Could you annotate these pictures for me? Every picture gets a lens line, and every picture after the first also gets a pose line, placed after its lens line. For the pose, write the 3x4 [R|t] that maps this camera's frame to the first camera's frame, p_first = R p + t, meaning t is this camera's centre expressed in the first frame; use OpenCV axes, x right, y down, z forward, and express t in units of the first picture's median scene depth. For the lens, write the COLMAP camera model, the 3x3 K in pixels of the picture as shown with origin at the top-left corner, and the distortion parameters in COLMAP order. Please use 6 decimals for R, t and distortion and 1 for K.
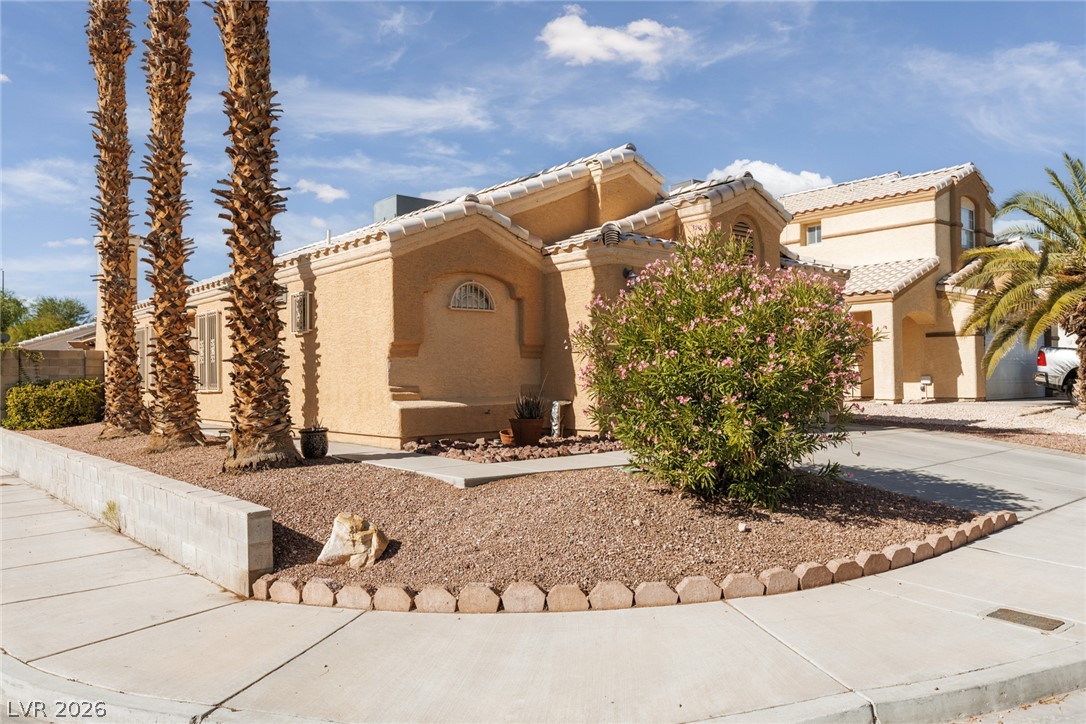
lens RADIAL K [[789.2, 0, 543.0], [0, 789.2, 362.0], [0, 0, 1]] dist [-0.003764, -0.000998]
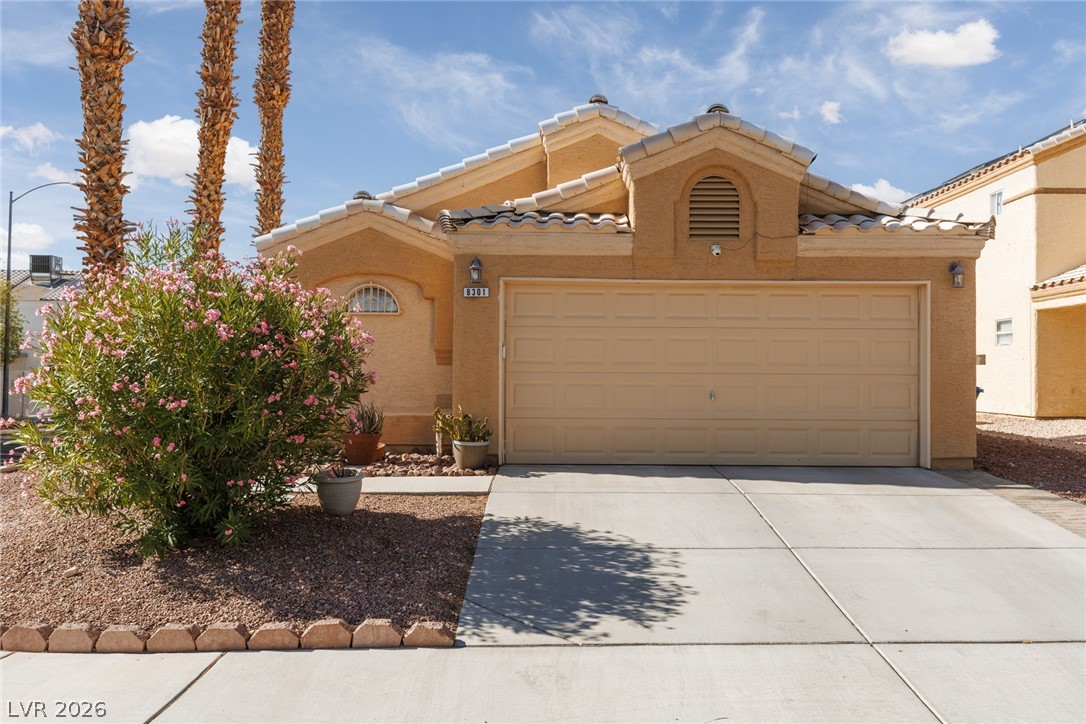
lens RADIAL K [[857.5, 0, 543.0], [0, 857.5, 362.0], [0, 0, 1]] dist [0.007292, 0.003358]
pose [[0.759979, 0.008719, -0.649889, 0.716855], [-0.005014, 0.999959, 0.007552, -0.016798], [0.649928, -0.002481, 0.759992, 0.349552]]
